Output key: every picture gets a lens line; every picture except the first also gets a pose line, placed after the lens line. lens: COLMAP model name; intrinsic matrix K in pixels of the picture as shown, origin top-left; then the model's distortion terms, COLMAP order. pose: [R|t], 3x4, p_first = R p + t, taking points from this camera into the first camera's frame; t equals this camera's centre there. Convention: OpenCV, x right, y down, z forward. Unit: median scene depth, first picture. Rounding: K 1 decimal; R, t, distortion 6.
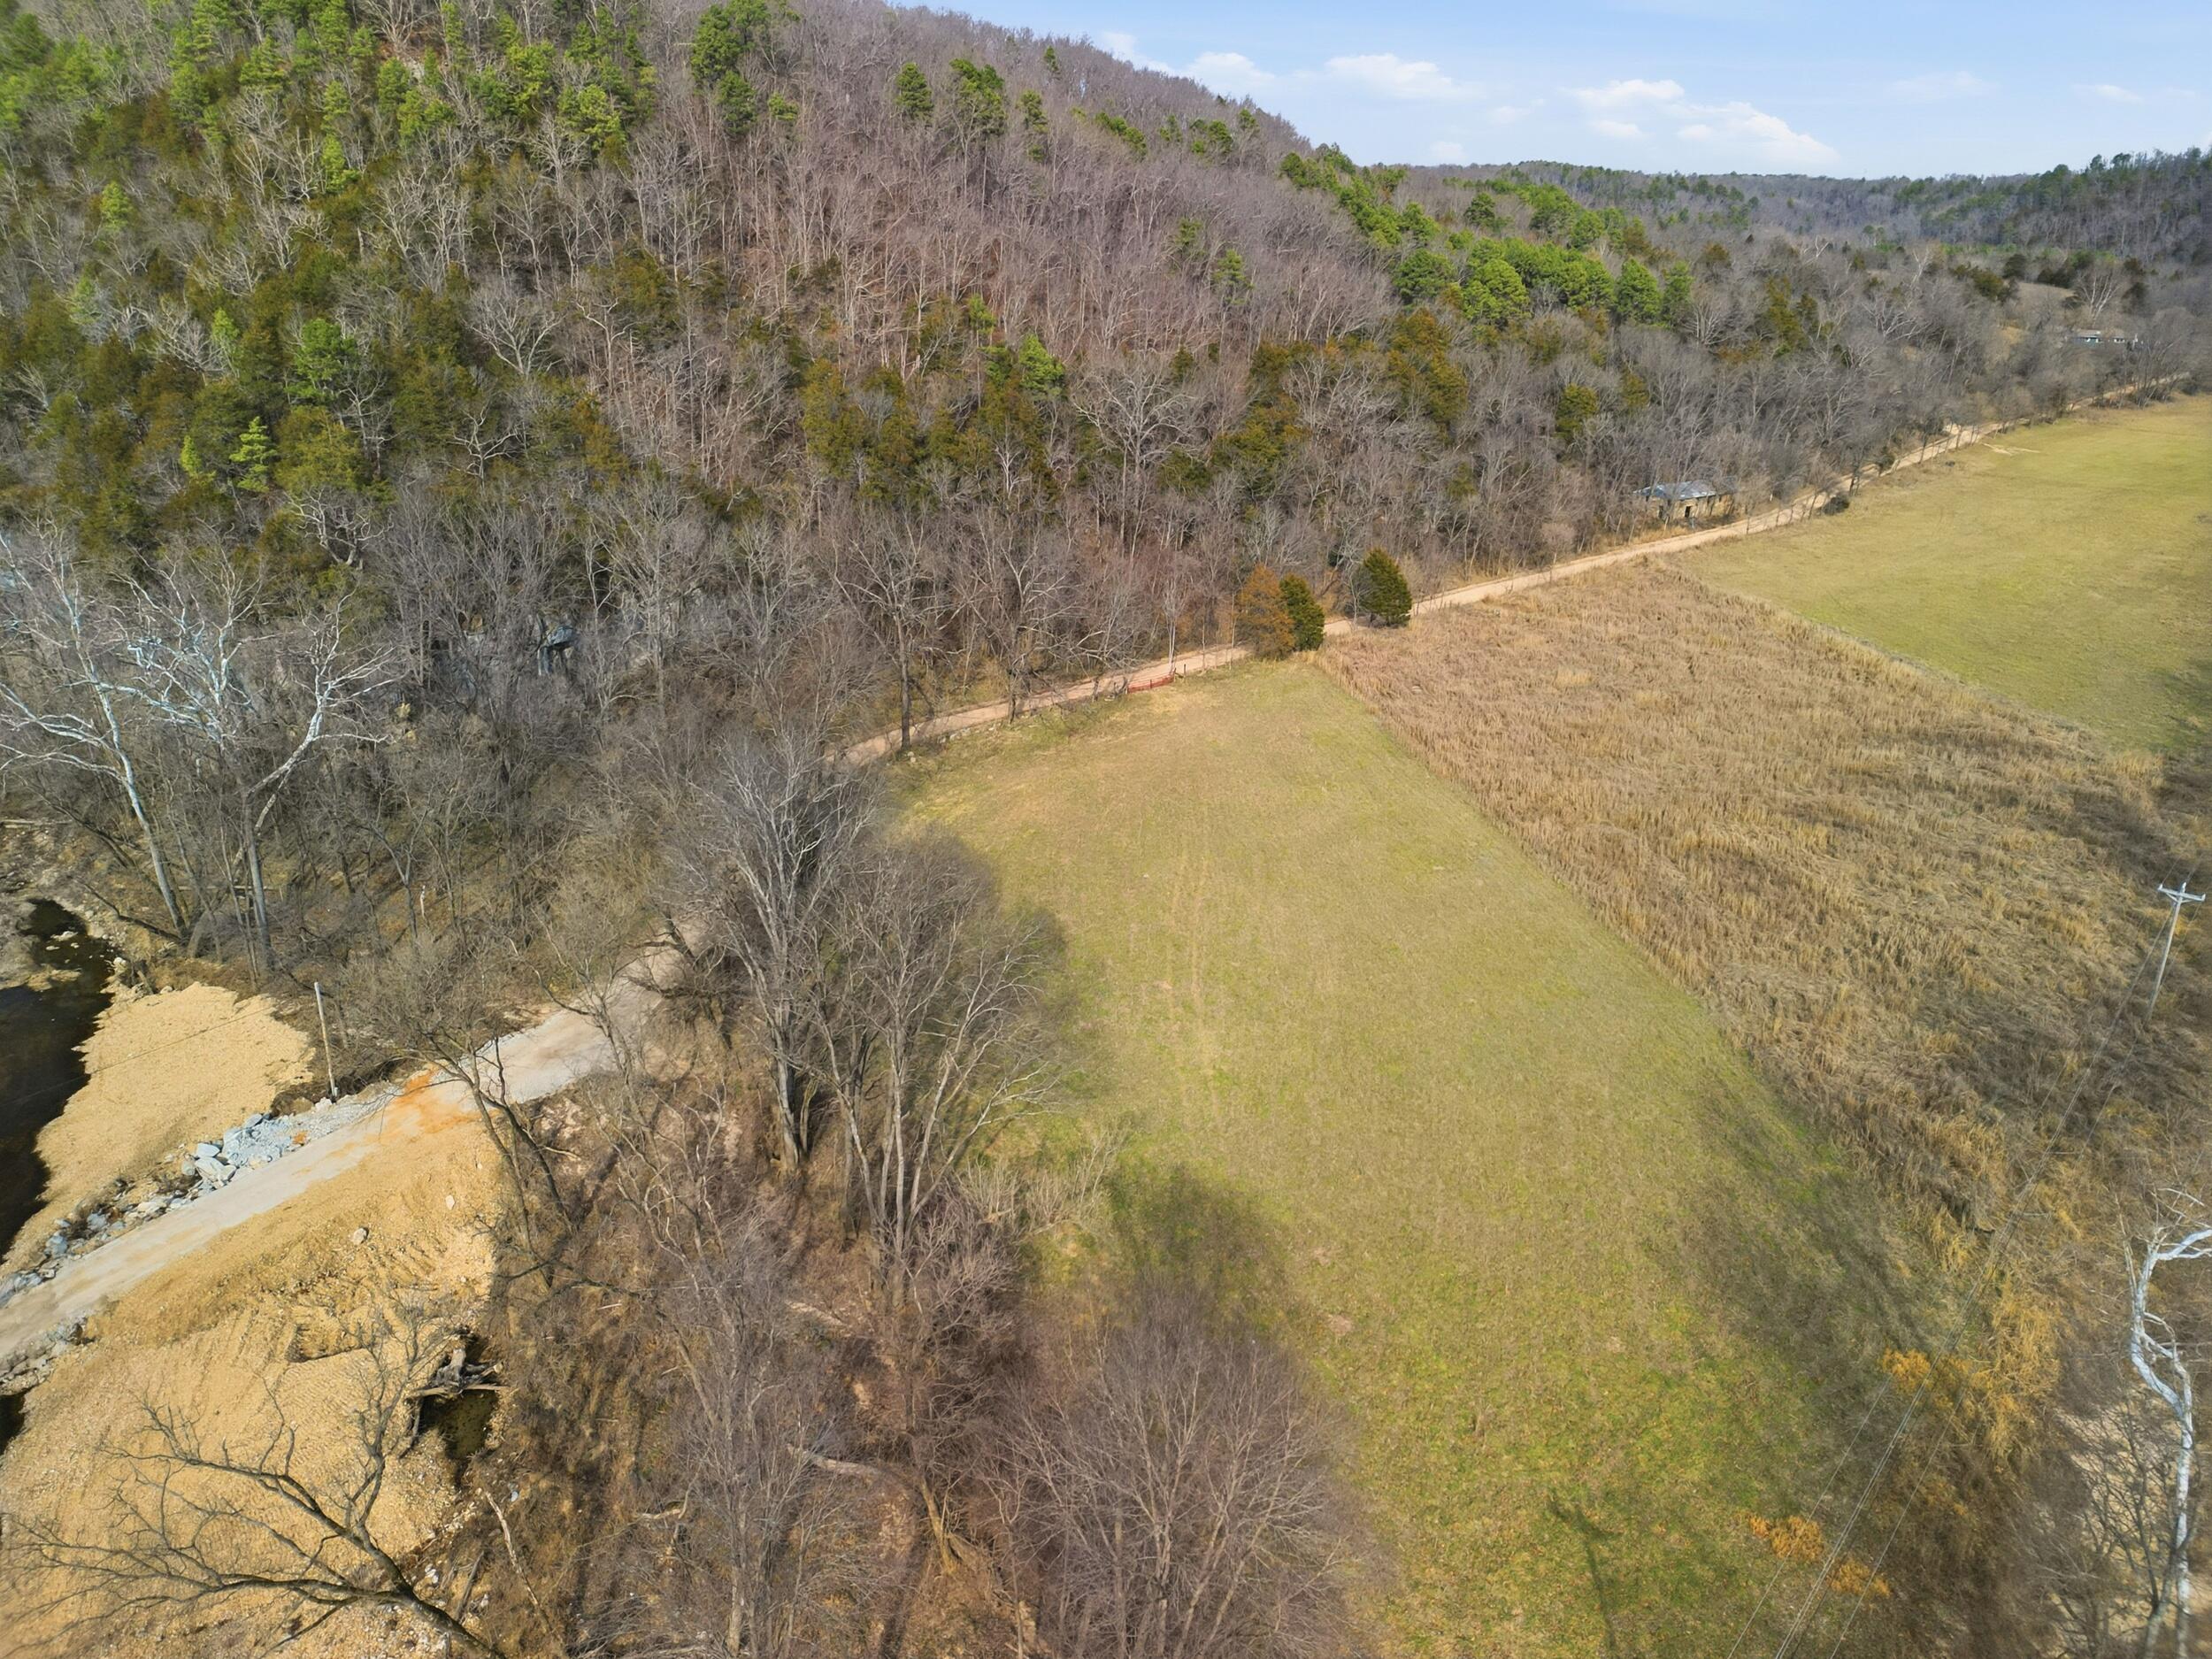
lens RADIAL K [[1543.6, 0, 1106.0], [0, 1543.6, 829.5], [0, 0, 1]] dist [0.020874, 0.000675]
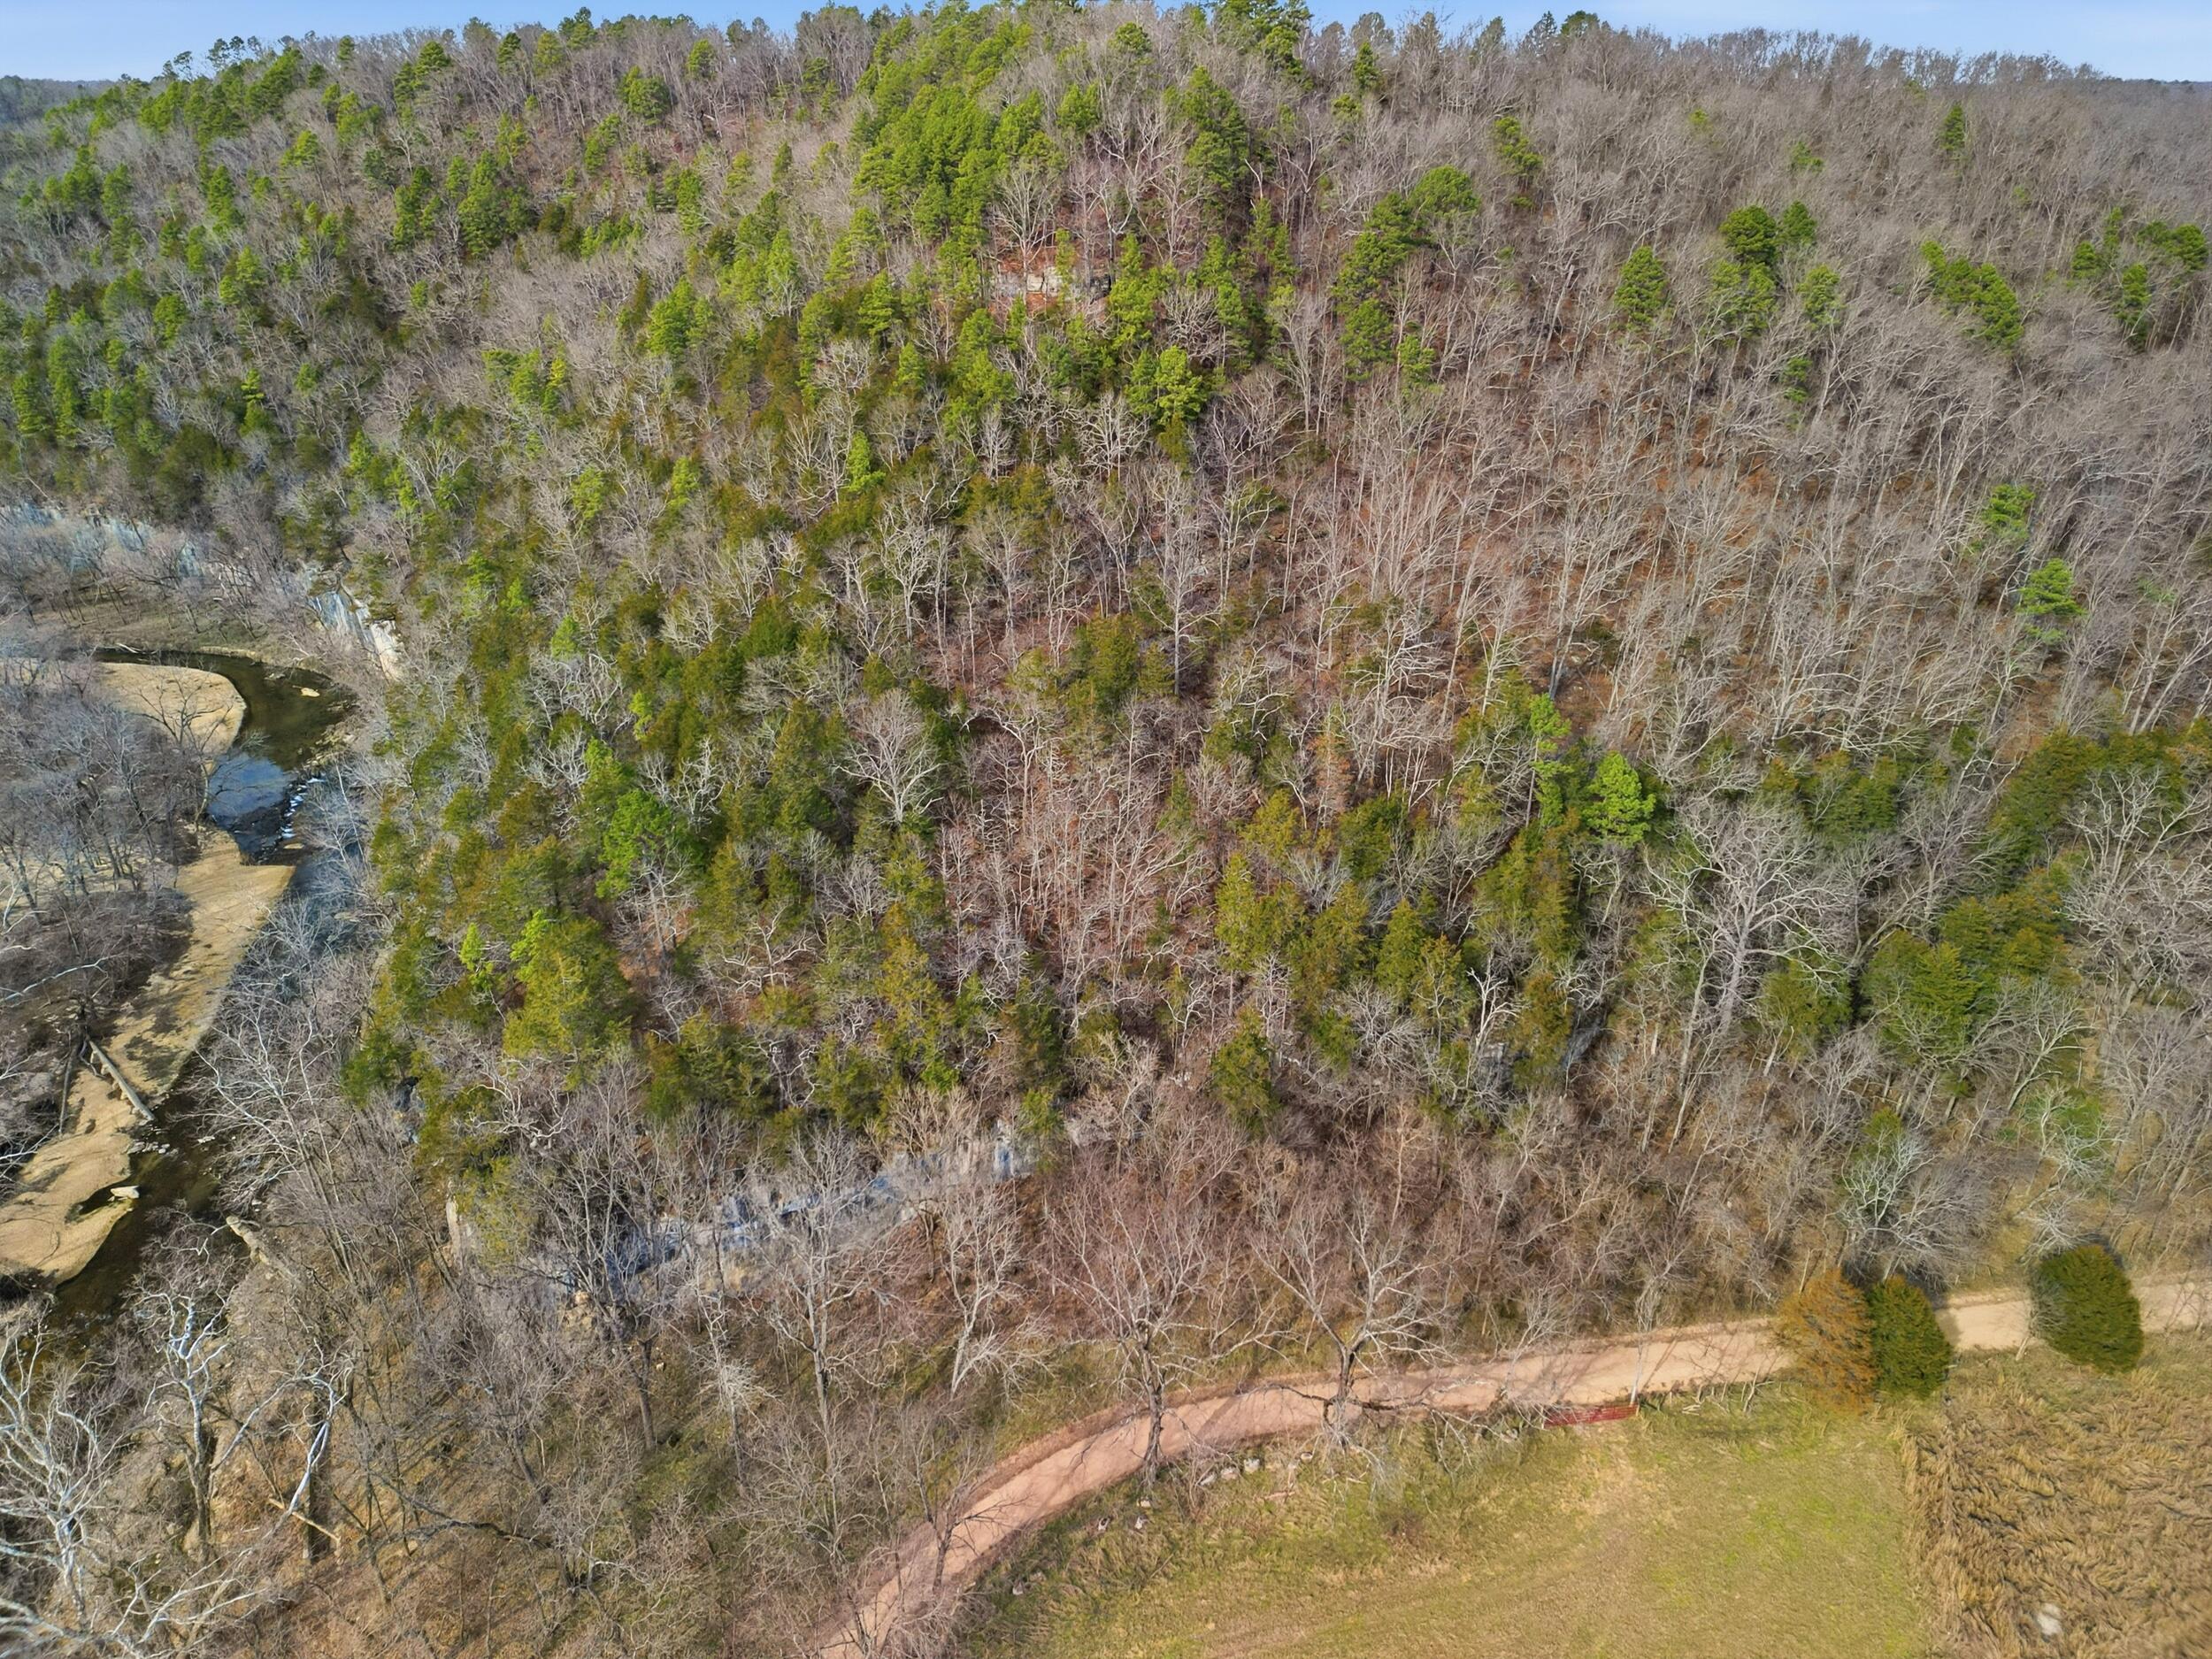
lens RADIAL K [[1535.5, 0, 1093.9], [0, 1535.5, 825.9], [0, 0, 1]] dist [0.078716, -0.070159]
pose [[0.849189, 0.216607, -0.481621, 0.126387], [-0.189313, 0.976257, 0.105273, -0.408767], [0.492989, 0.001781, 0.870034, 0.331505]]
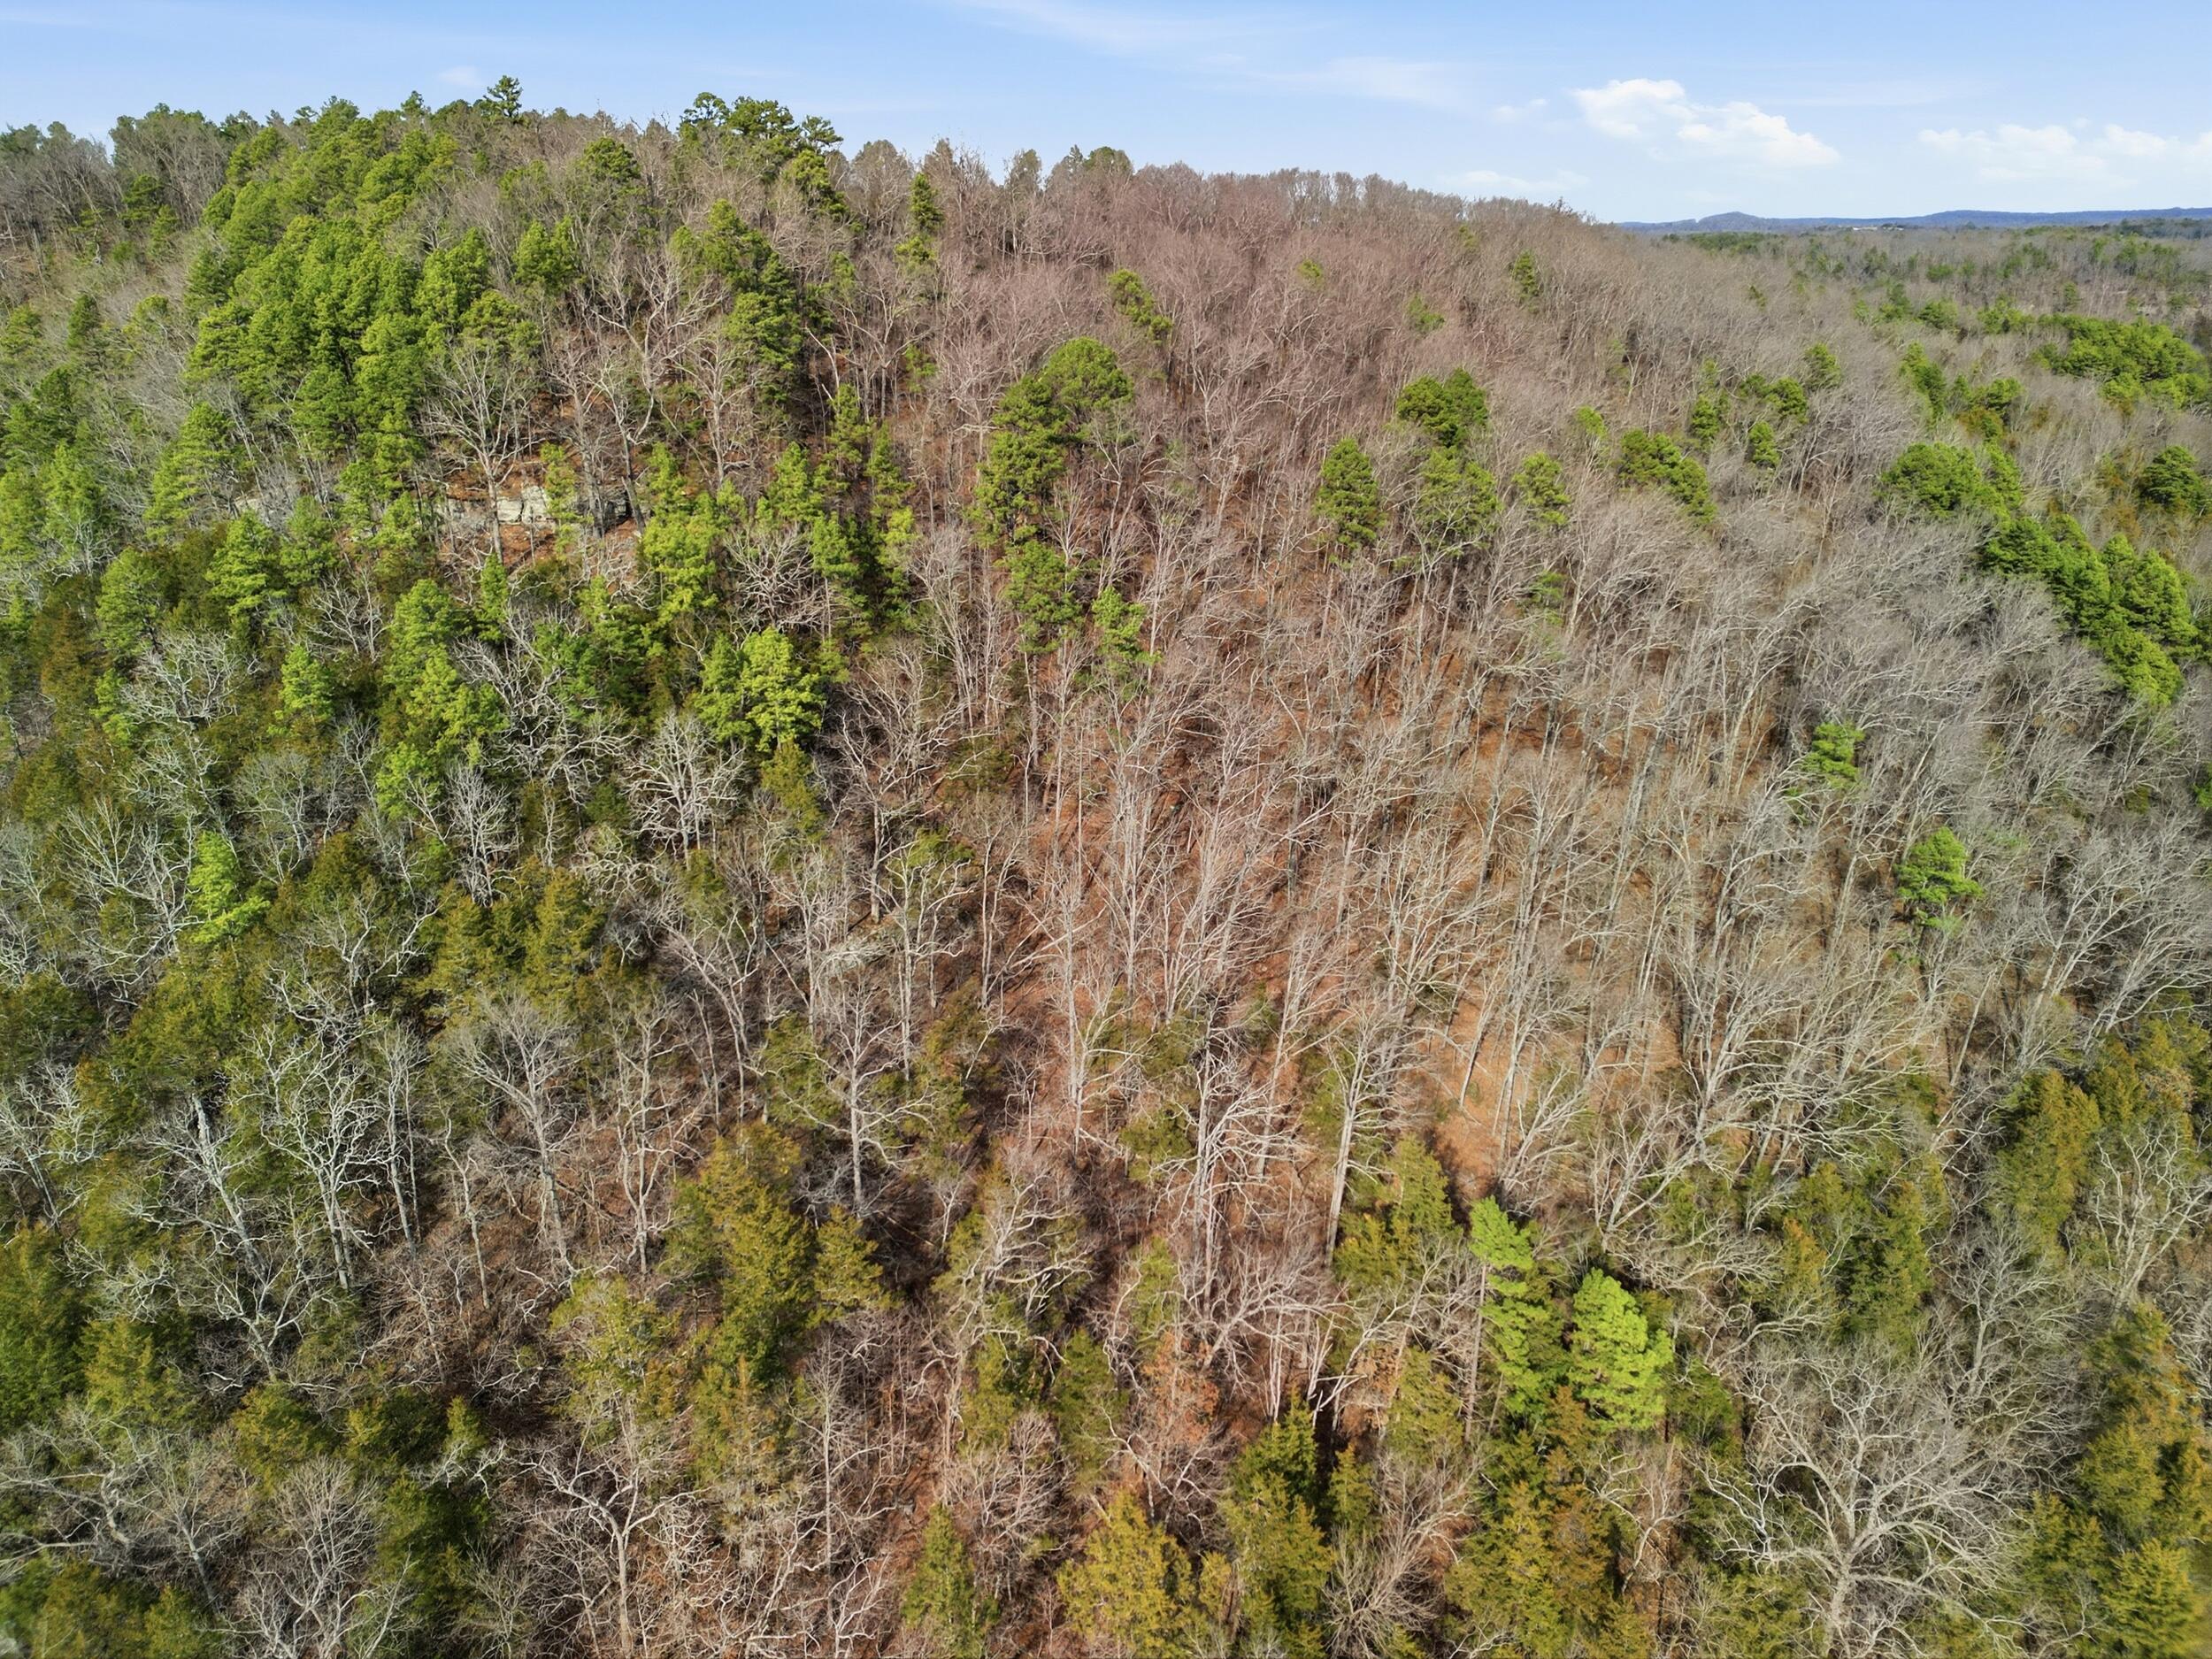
lens RADIAL K [[1529.7, 0, 1092.8], [0, 1529.7, 830.4], [0, 0, 1]] dist [0.080686, -0.068984]
pose [[0.974201, 0.079470, -0.211229, -0.138429], [-0.081456, 0.996677, -0.000702, -0.561240], [0.210471, 0.017890, 0.977436, 0.680034]]
